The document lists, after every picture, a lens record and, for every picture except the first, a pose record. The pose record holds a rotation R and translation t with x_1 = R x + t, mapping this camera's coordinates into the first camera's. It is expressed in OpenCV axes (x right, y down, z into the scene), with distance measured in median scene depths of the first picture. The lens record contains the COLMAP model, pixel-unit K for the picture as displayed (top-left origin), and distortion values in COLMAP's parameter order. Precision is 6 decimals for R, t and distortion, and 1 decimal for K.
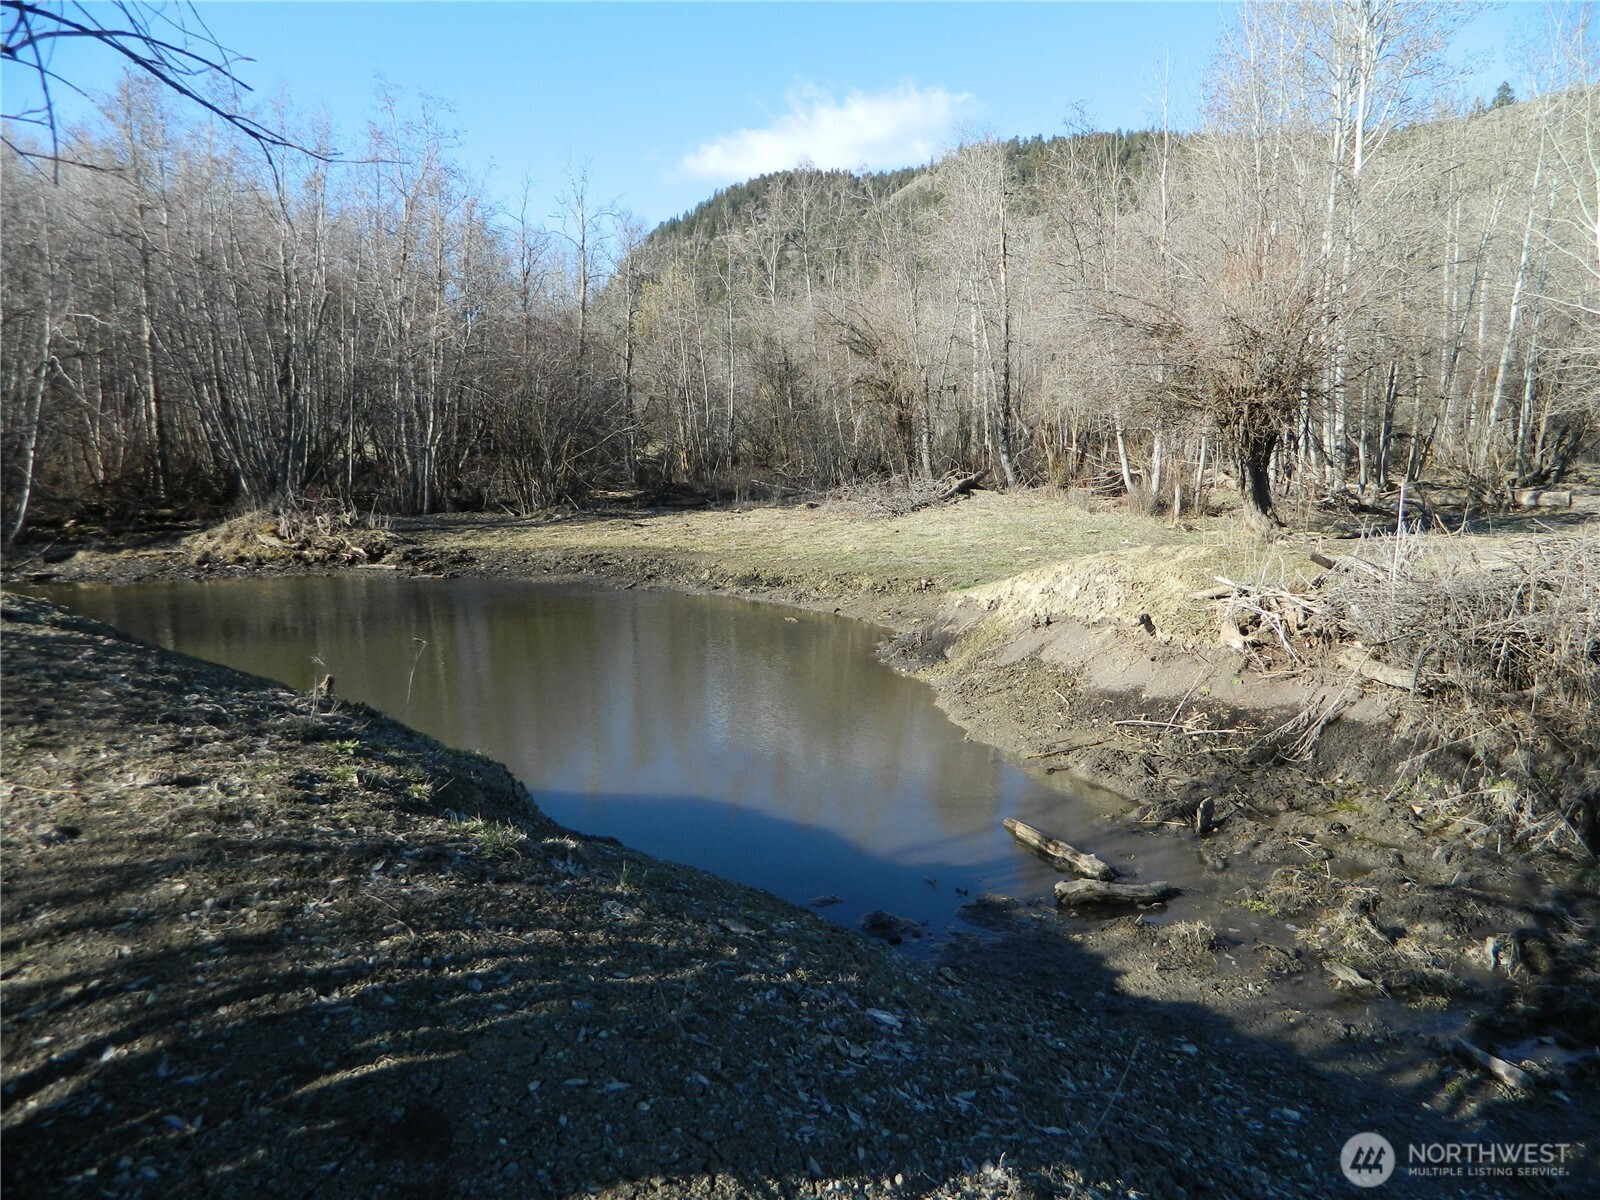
lens RADIAL K [[1166.2, 0, 798.7], [0, 1166.2, 605.3], [0, 0, 1]] dist [-0.004392, 0.004925]
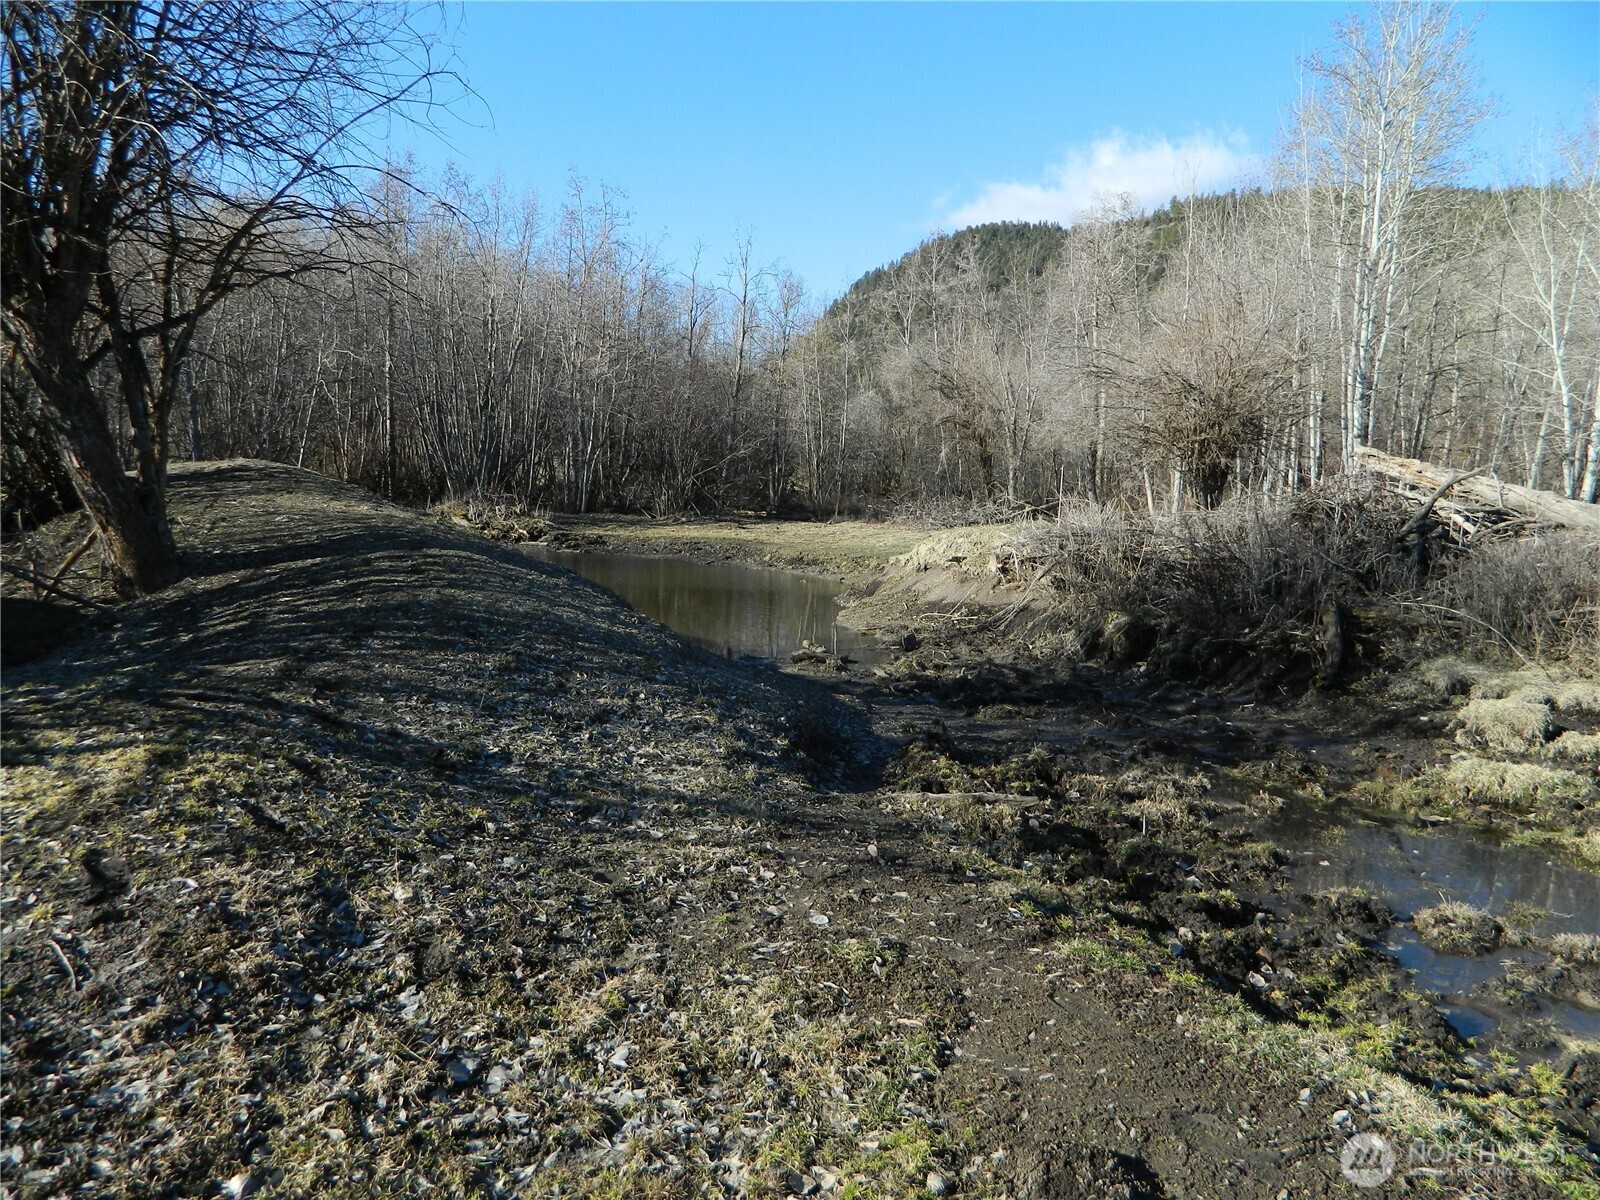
lens RADIAL K [[1166.2, 0, 794.6], [0, 1166.2, 600.6], [0, 0, 1]] dist [-0.004392, 0.004925]
pose [[0.985112, 0.056375, -0.162409, 0.113336], [-0.063261, 0.997291, -0.037544, 0.047613], [0.159852, 0.047259, 0.986009, -0.196060]]
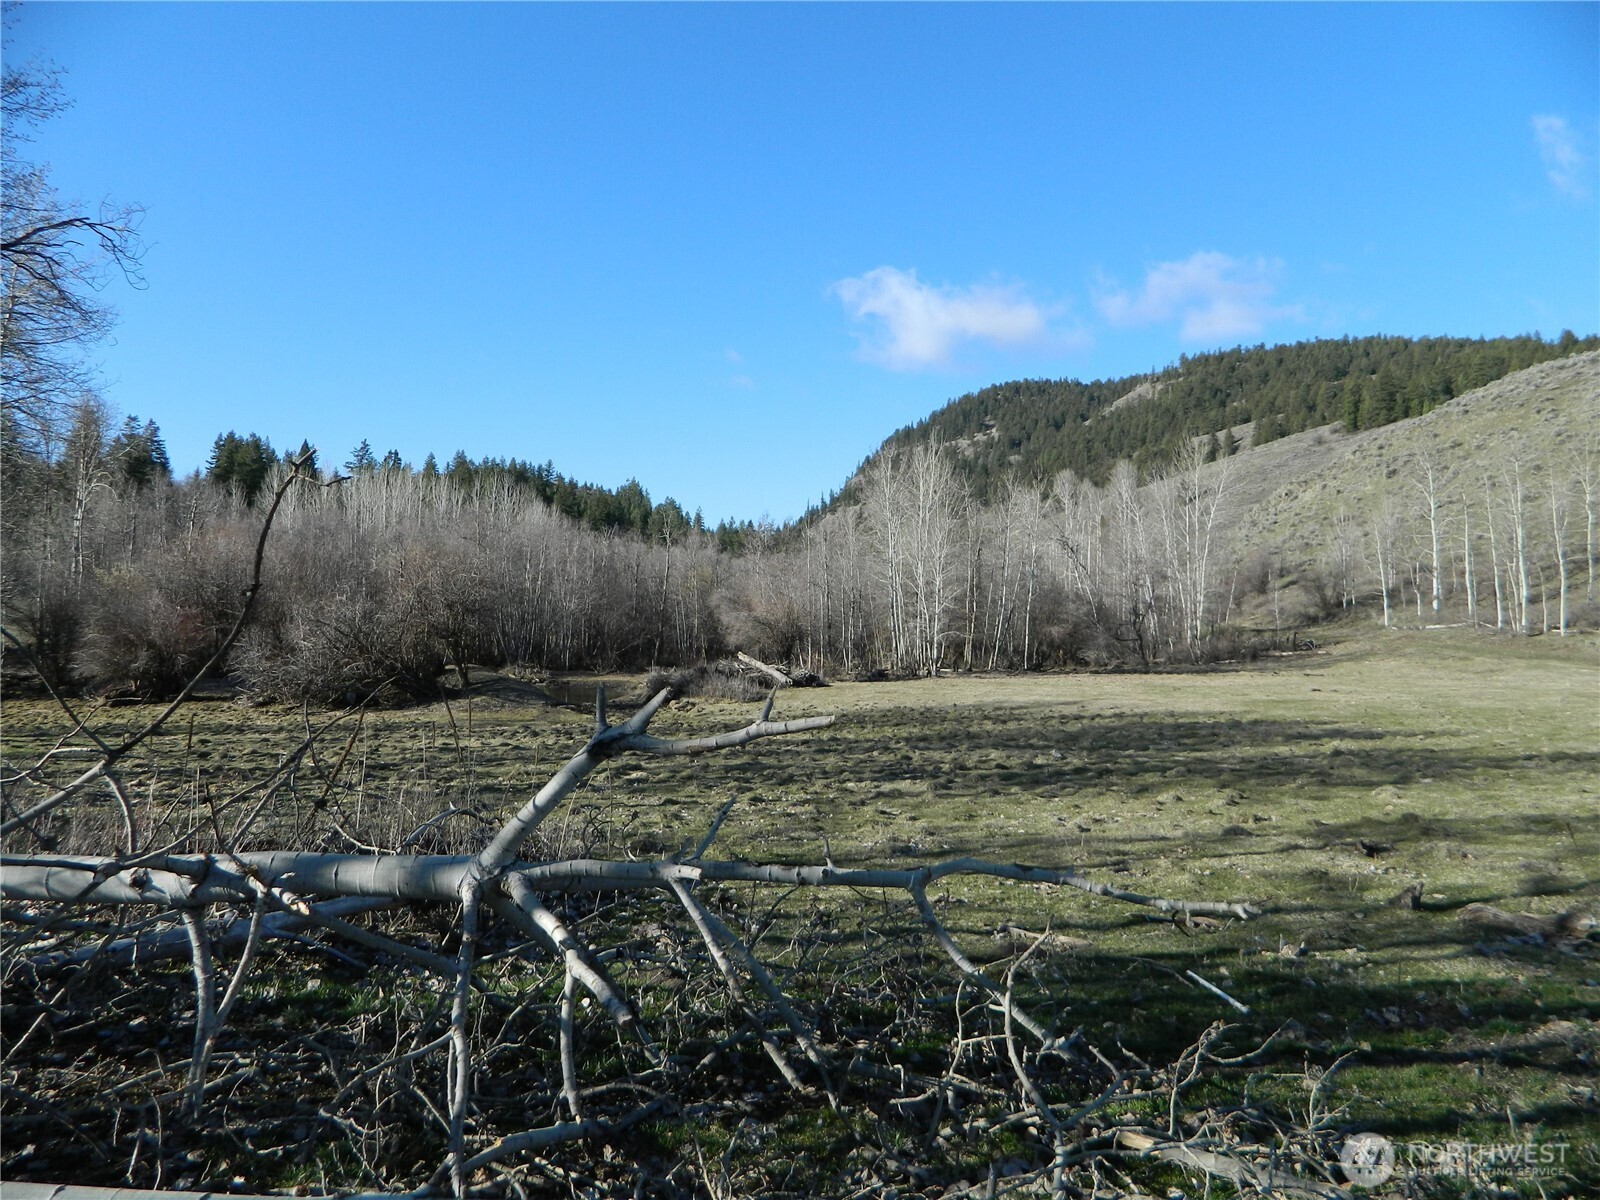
lens RADIAL K [[1166.2, 0, 800.7], [0, 1166.2, 596.4], [0, 0, 1]] dist [-0.004392, 0.004925]
pose [[0.979257, 0.011909, -0.202272, 0.768355], [-0.045810, 0.985436, -0.163762, 0.172473], [0.197376, 0.169631, 0.965540, -1.565206]]
